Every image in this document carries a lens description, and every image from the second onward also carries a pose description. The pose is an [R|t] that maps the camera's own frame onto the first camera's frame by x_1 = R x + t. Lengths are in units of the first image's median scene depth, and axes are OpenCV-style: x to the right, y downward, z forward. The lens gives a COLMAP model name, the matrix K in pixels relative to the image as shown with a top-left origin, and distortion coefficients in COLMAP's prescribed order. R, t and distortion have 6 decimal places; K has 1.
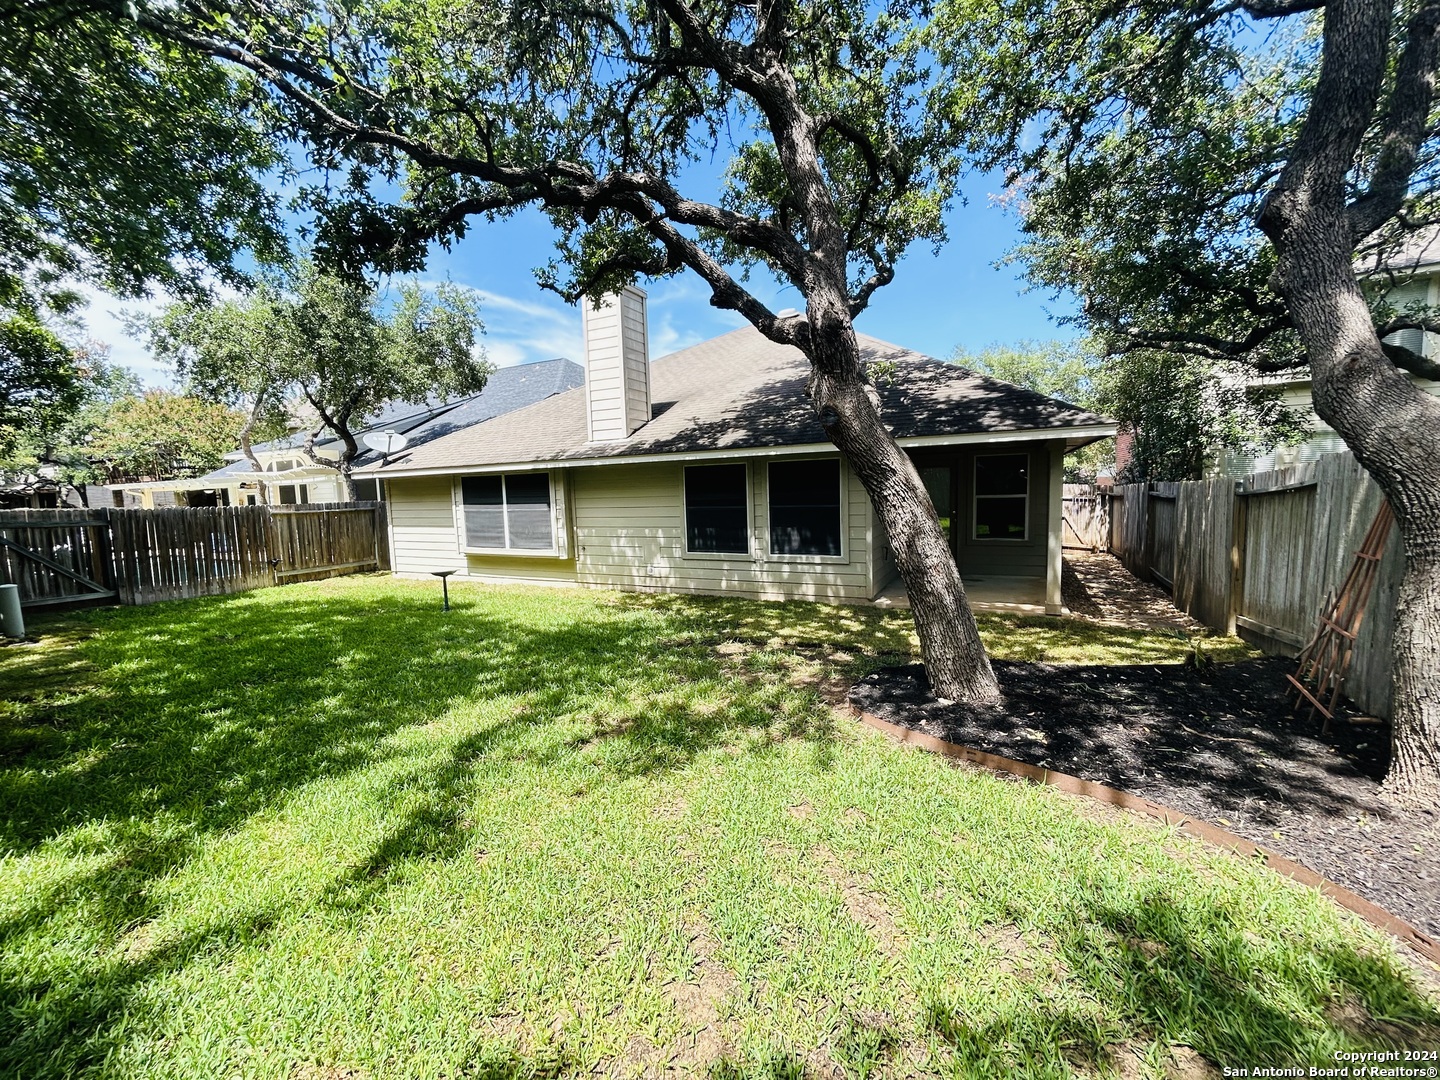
lens RADIAL K [[582.6, 0, 711.1], [0, 582.6, 539.4], [0, 0, 1]] dist [0.000476, -0.000143]
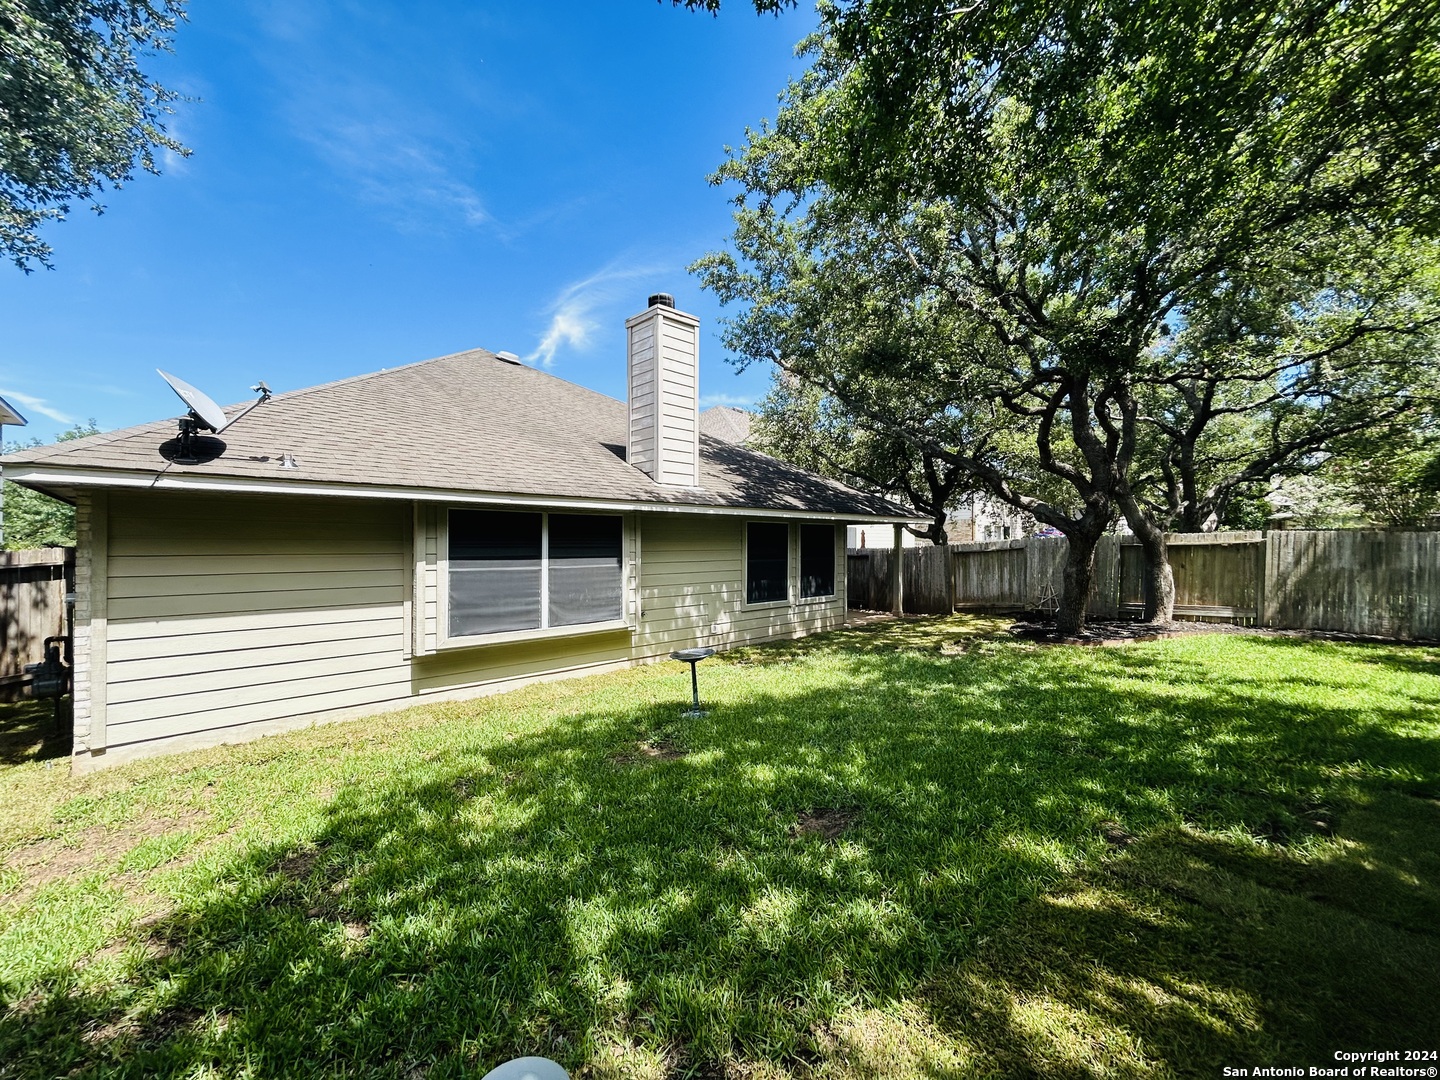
lens RADIAL K [[582.6, 0, 711.1], [0, 582.6, 539.4], [0, 0, 1]] dist [0.000476, -0.000143]
pose [[0.320380, 0.037271, 0.946556, -1.038710], [0.067663, 0.995773, -0.062110, -0.033740], [-0.944870, 0.083946, 0.316503, 0.712907]]
